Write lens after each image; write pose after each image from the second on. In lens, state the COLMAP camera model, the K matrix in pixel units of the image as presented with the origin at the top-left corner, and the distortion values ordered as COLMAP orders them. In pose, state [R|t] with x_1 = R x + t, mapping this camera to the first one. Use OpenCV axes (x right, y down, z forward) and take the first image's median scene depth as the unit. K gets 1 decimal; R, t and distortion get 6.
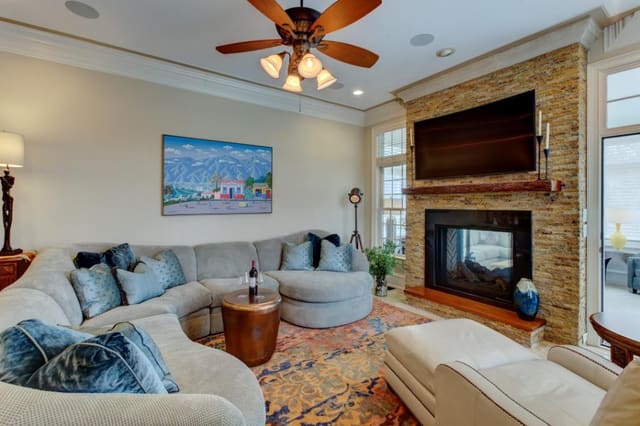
lens RADIAL K [[290.0, 0, 318.1], [0, 290.0, 205.1], [0, 0, 1]] dist [-0.000467, 0.000408]
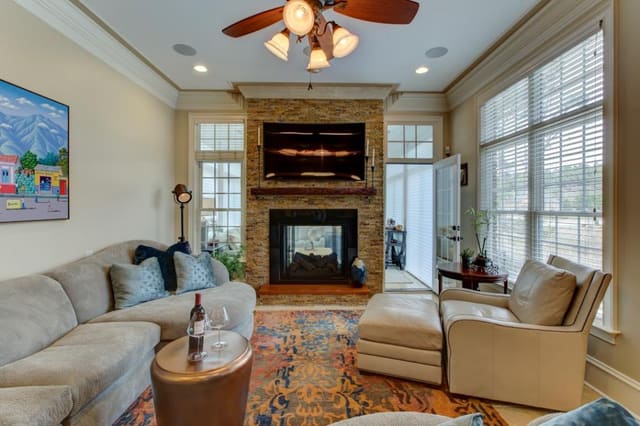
lens RADIAL K [[283.2, 0, 320.0], [0, 283.2, 213.0], [0, 0, 1]] dist [-0.023924, 0.000209]
pose [[0.558429, -0.022717, 0.829241, -0.425326], [0.002815, 0.999671, 0.025490, 0.002426], [-0.829548, -0.011900, 0.558309, 0.337249]]
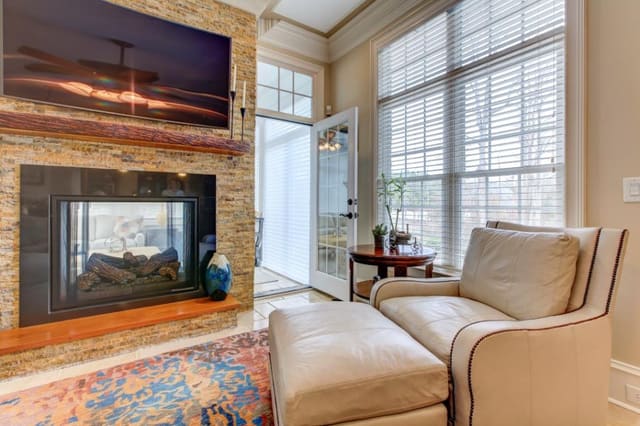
lens RADIAL K [[290.0, 0, 318.1], [0, 290.0, 205.1], [0, 0, 1]] dist [-0.000467, 0.000408]
pose [[0.012367, -0.004830, 0.999912, -0.119415], [-0.002292, 0.999986, 0.004859, 0.091326], [-0.999921, -0.002352, 0.012356, 0.587608]]
